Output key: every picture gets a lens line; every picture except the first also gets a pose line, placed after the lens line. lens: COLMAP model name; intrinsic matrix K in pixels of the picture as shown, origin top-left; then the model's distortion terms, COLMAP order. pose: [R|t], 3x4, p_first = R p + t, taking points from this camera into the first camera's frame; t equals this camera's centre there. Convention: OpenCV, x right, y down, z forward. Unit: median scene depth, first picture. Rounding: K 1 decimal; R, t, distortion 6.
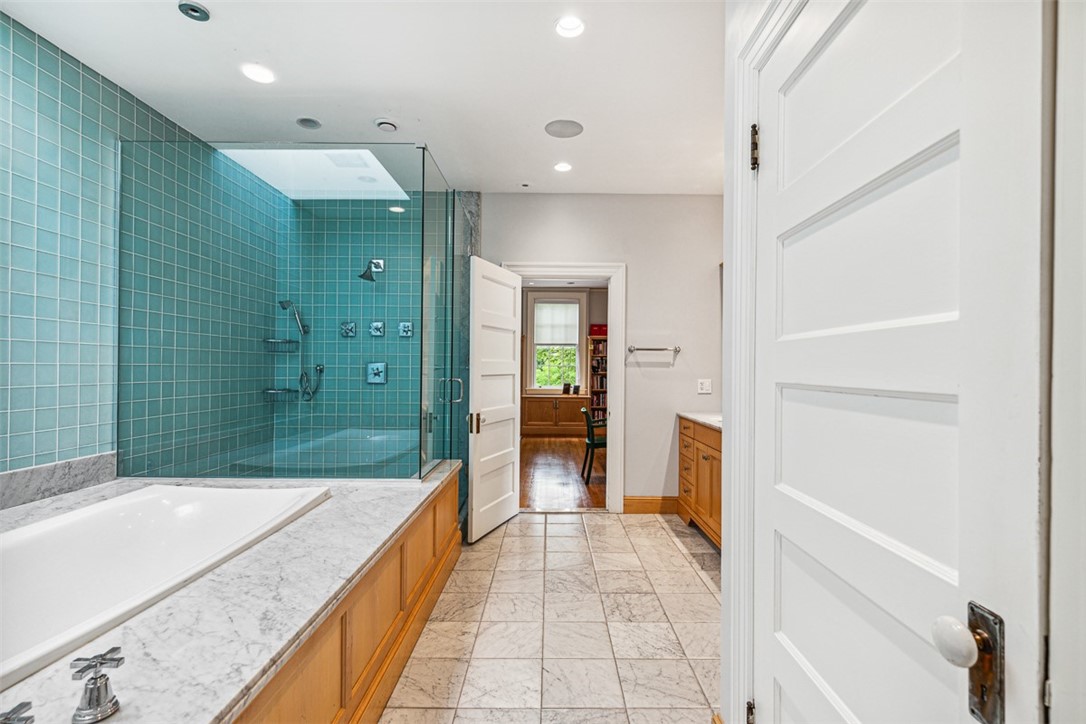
lens RADIAL K [[497.8, 0, 543.4], [0, 497.8, 365.2], [0, 0, 1]] dist [0.000178, -0.000051]
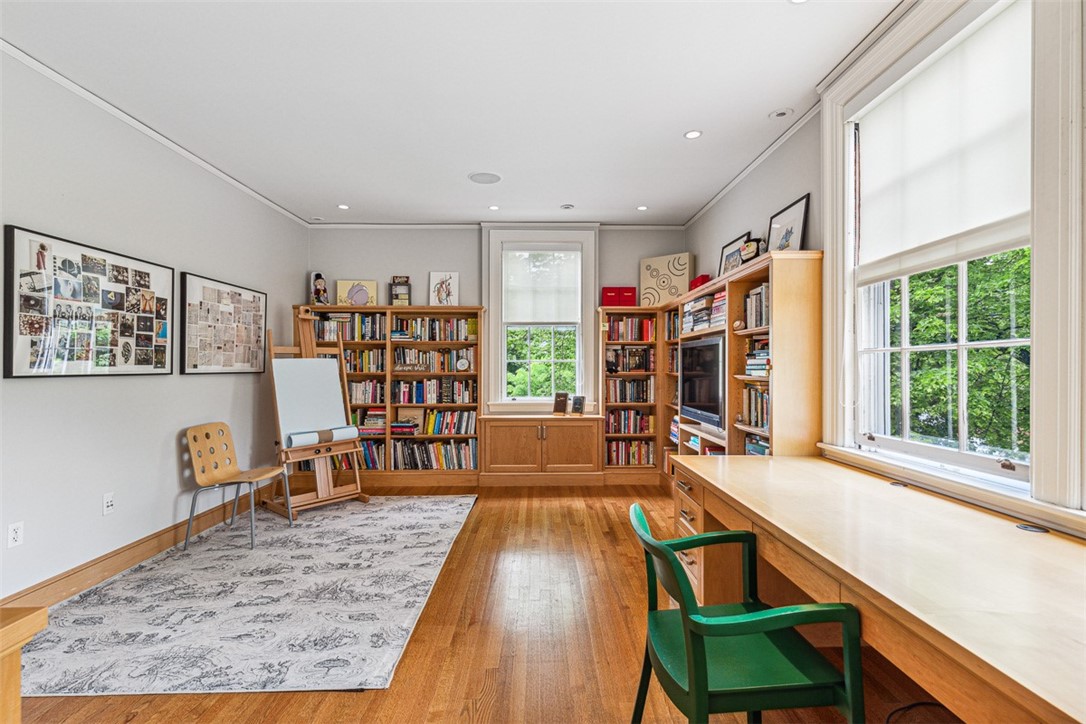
lens RADIAL K [[497.8, 0, 545.5], [0, 497.8, 363.4], [0, 0, 1]] dist [0.000178, -0.000051]
pose [[0.999637, -0.007631, 0.025822, 0.015631], [0.007626, 0.999971, 0.000302, 0.003234], [-0.025824, -0.000105, 0.999667, 0.446937]]
